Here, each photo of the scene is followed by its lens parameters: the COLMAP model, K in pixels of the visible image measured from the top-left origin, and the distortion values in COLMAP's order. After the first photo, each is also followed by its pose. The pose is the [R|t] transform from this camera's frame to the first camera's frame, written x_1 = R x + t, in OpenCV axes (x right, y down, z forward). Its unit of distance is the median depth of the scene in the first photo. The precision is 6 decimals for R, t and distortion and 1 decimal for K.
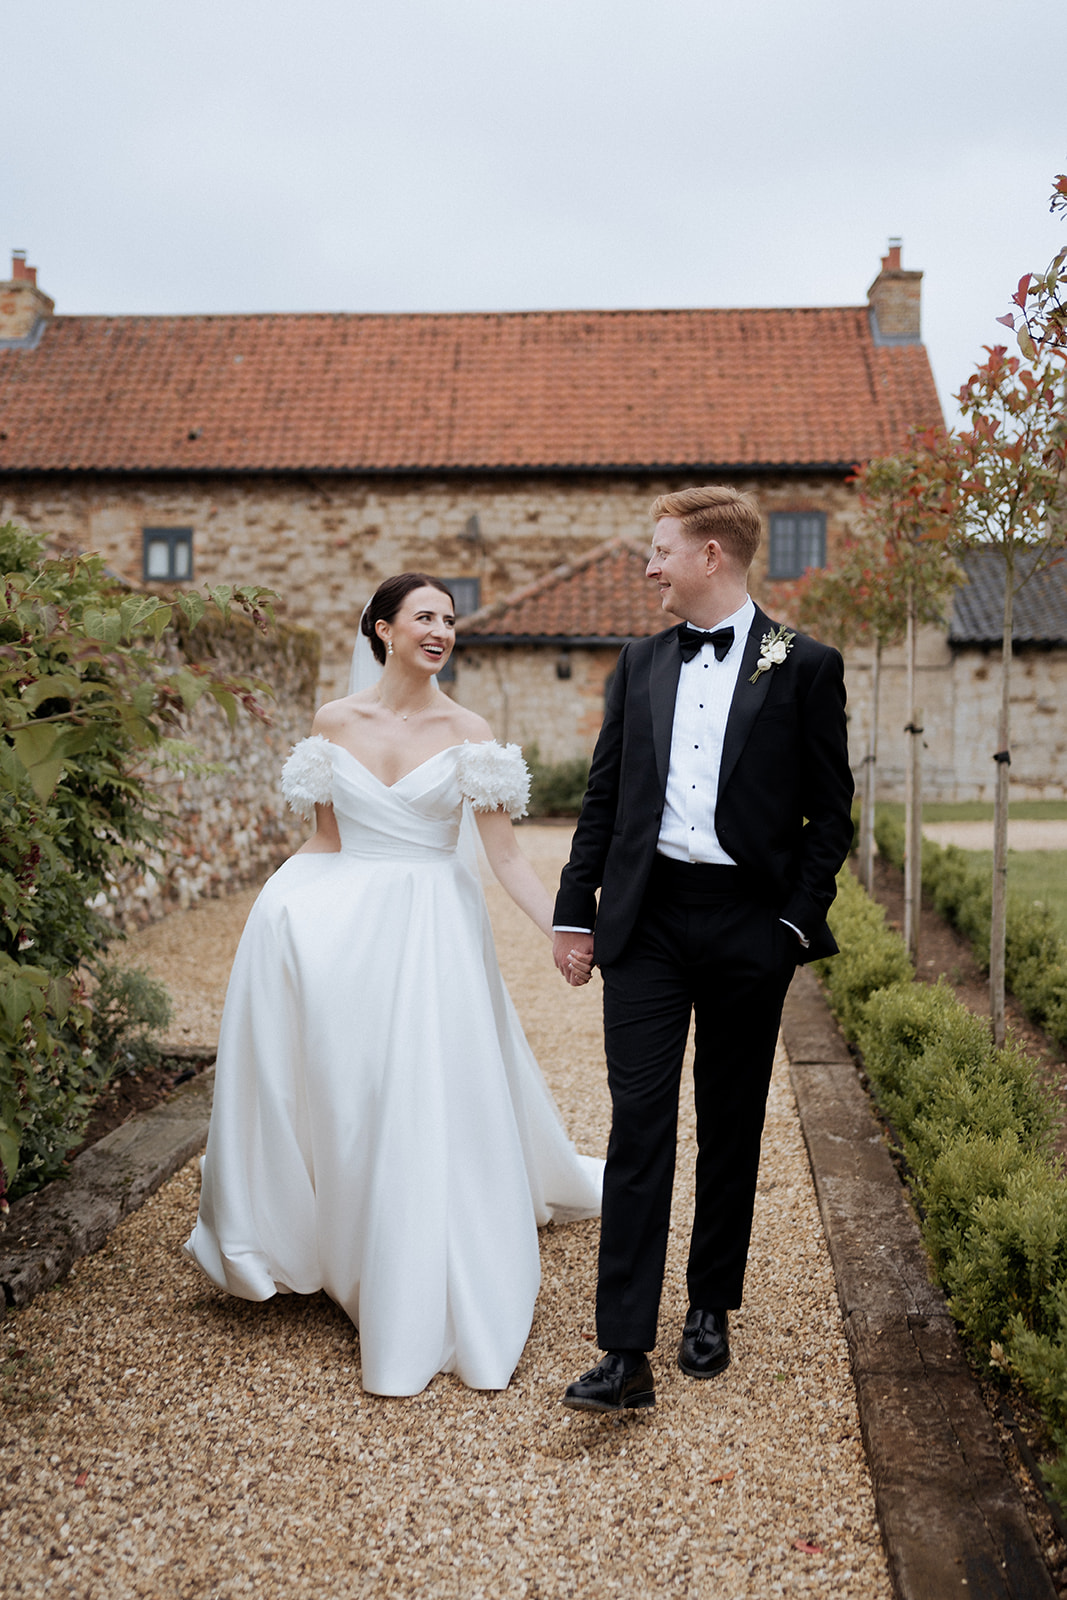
lens RADIAL K [[1636.3, 0, 540.7], [0, 1636.3, 785.5], [0, 0, 1]] dist [-0.011890, 0.000000]
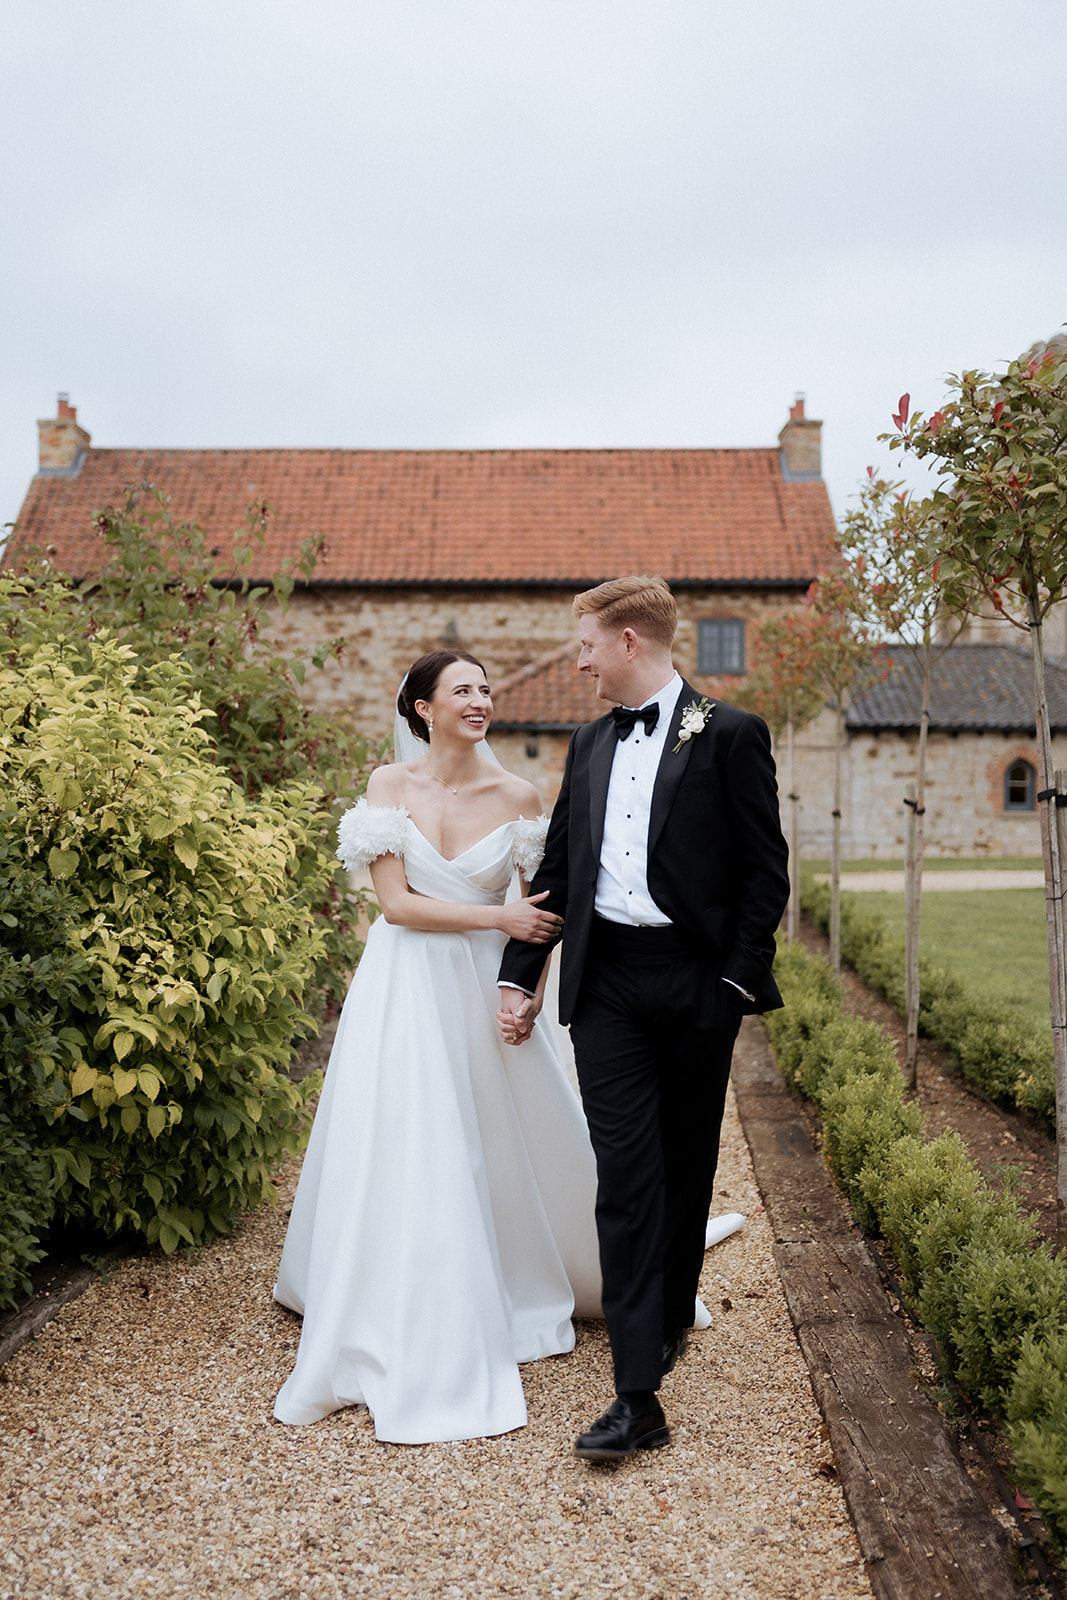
lens RADIAL K [[1636.3, 0, 530.9], [0, 1636.3, 800.6], [0, 0, 1]] dist [-0.011890, 0.000000]
pose [[0.999133, -0.000313, 0.041627, -0.032970], [0.001716, 0.999431, -0.033673, 0.007134], [-0.041593, 0.033715, 0.998566, -0.192665]]
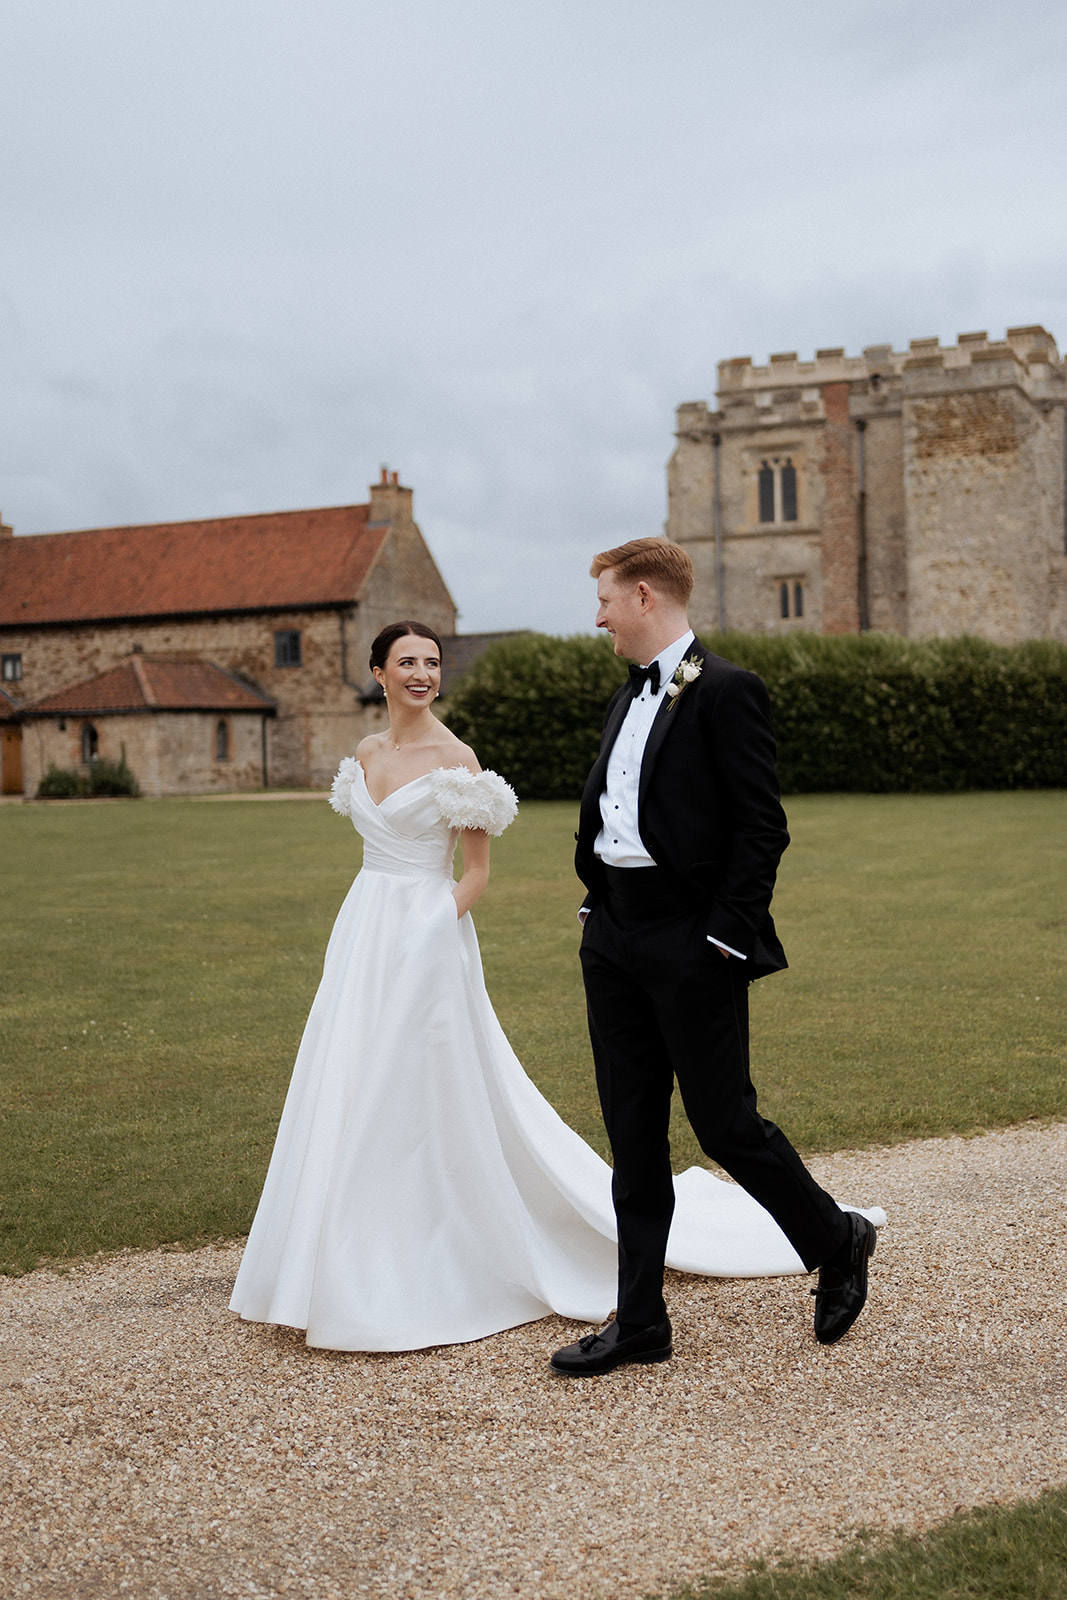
lens RADIAL K [[1636.3, 0, 542.6], [0, 1636.3, 806.3], [0, 0, 1]] dist [-0.011890, 0.000000]
pose [[0.938616, -0.013812, -0.344688, 1.031351], [0.015906, 0.999868, 0.003248, 0.027062], [0.344598, -0.008531, 0.938712, -0.605300]]
